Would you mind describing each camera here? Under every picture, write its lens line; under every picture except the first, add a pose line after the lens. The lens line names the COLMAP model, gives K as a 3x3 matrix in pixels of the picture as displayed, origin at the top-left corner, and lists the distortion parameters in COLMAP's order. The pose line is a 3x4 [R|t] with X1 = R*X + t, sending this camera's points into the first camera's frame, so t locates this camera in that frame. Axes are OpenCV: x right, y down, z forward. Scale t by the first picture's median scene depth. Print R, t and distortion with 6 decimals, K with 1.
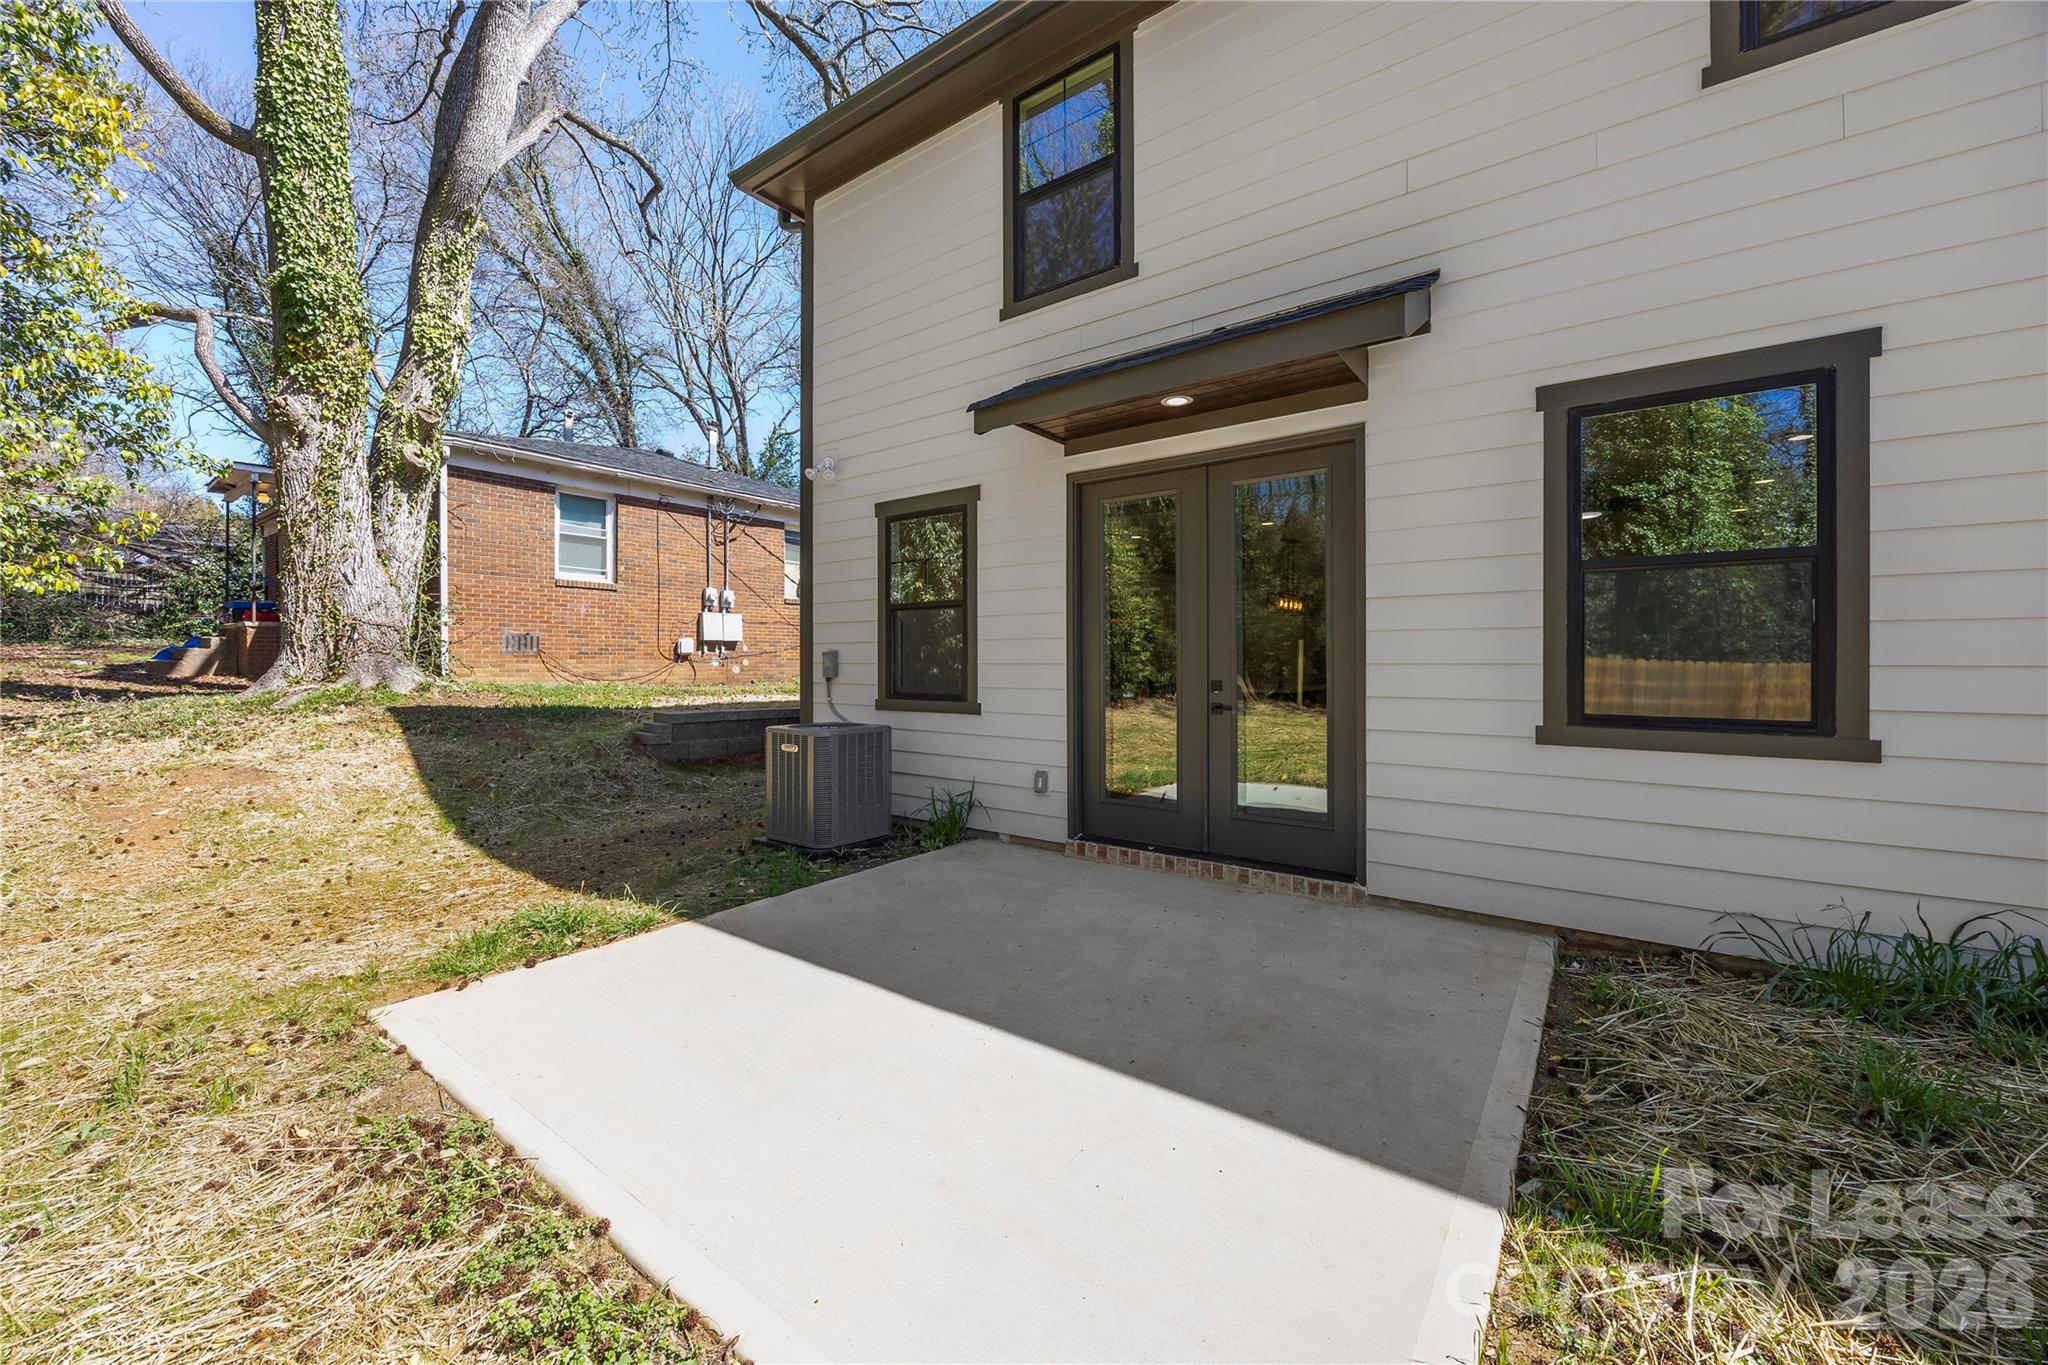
lens RADIAL K [[786.2, 0, 1018.8], [0, 786.2, 679.7], [0, 0, 1]] dist [-0.001396, 0.000023]
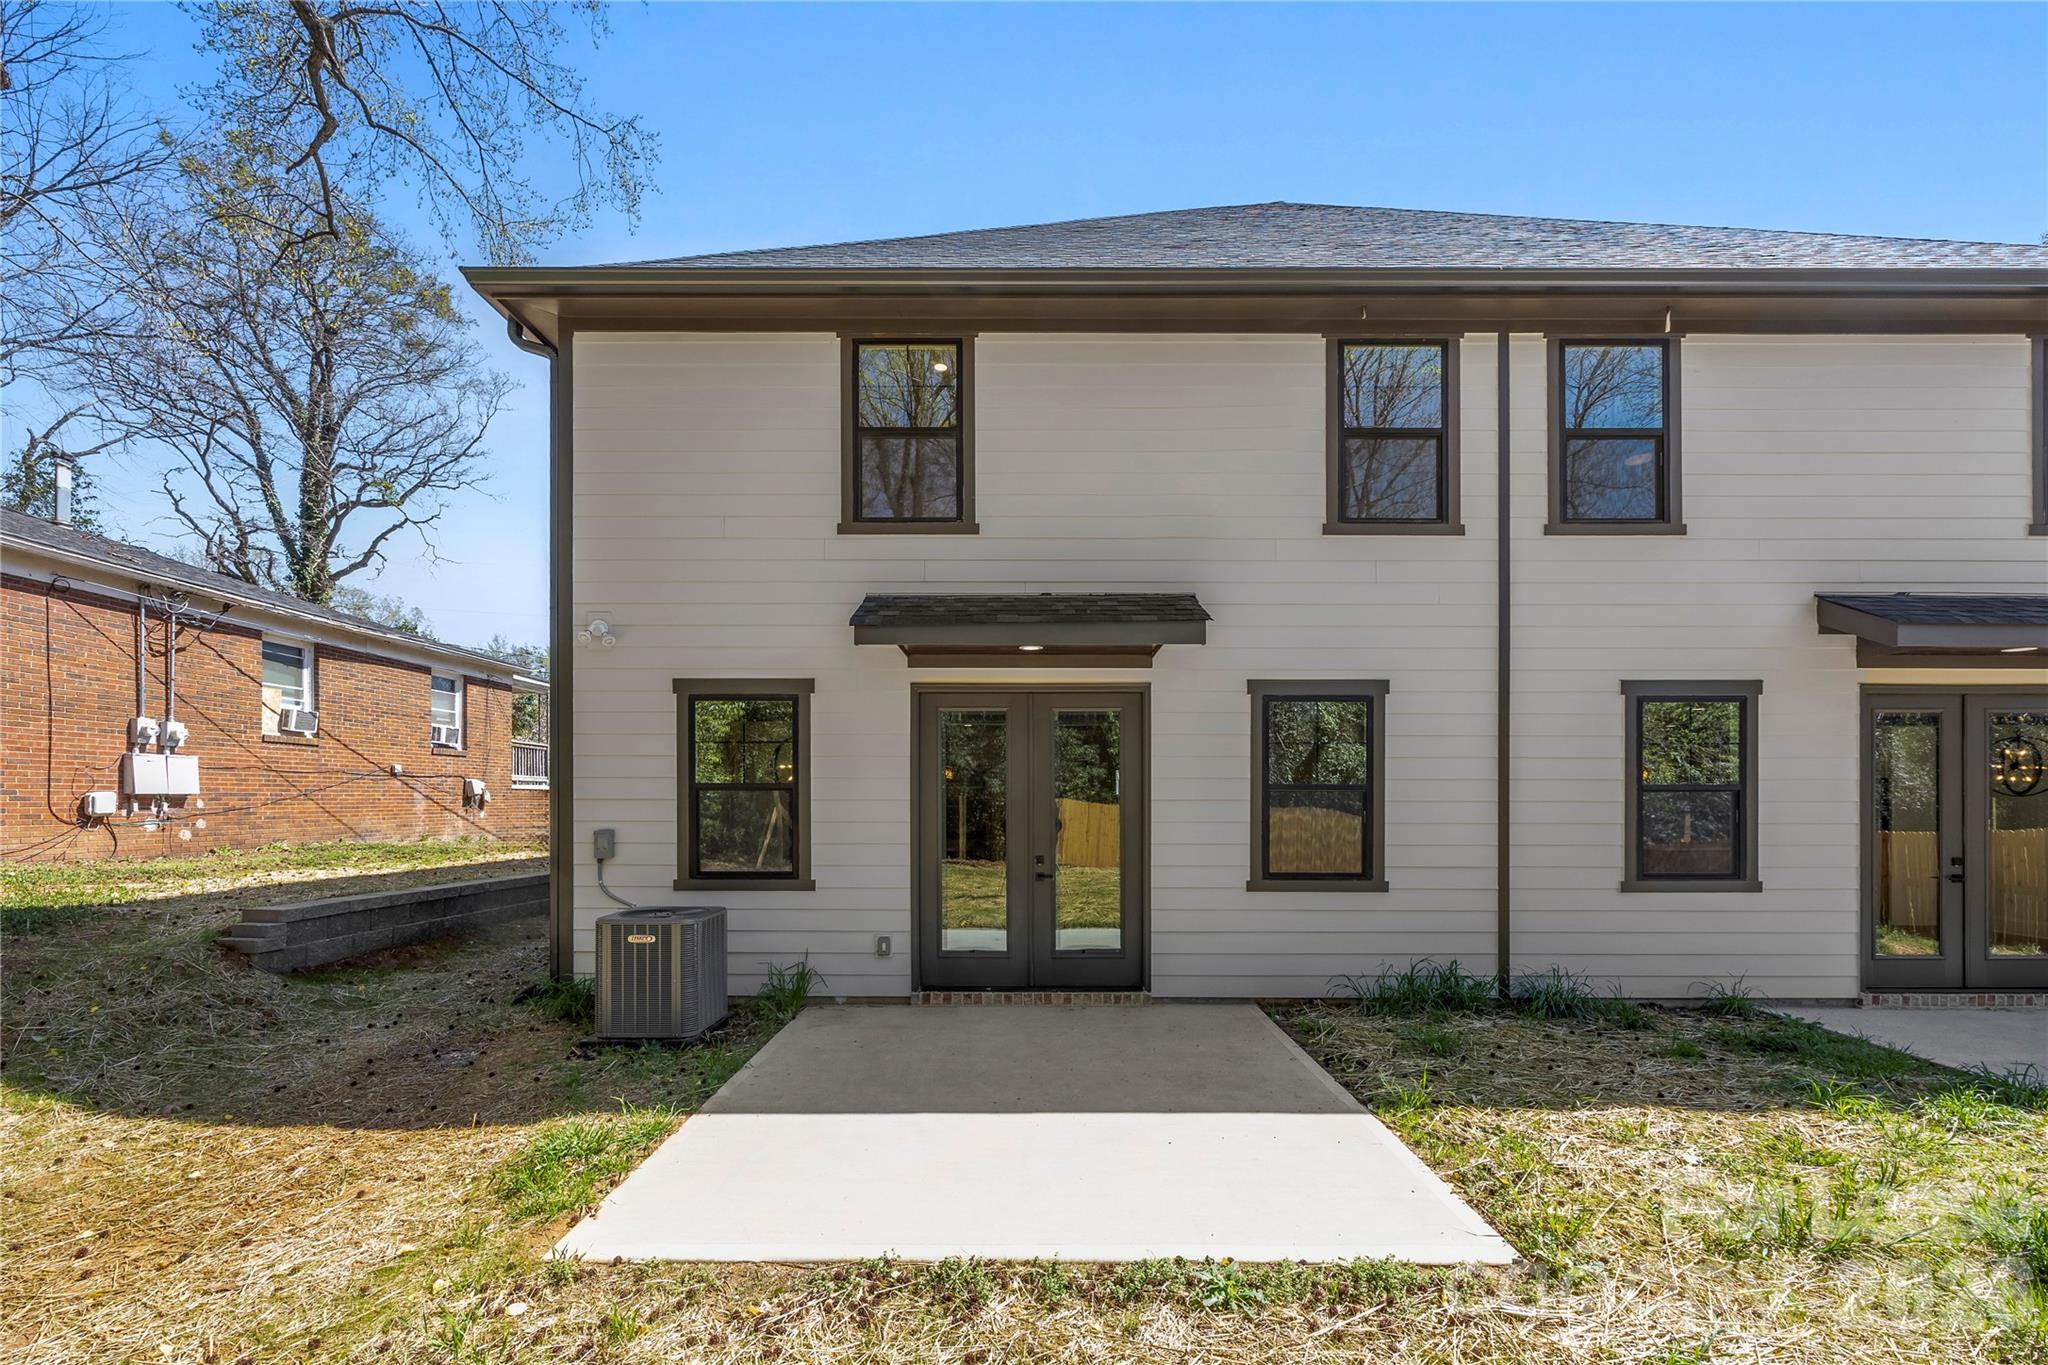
lens RADIAL K [[821.3, 0, 1026.0], [0, 821.3, 824.1], [0, 0, 1]] dist [-0.004308, -0.000196]
pose [[0.801314, -0.018090, 0.597971, -0.489367], [0.012132, 0.999829, 0.013990, -0.059153], [-0.598122, -0.003956, 0.801396, -0.080185]]
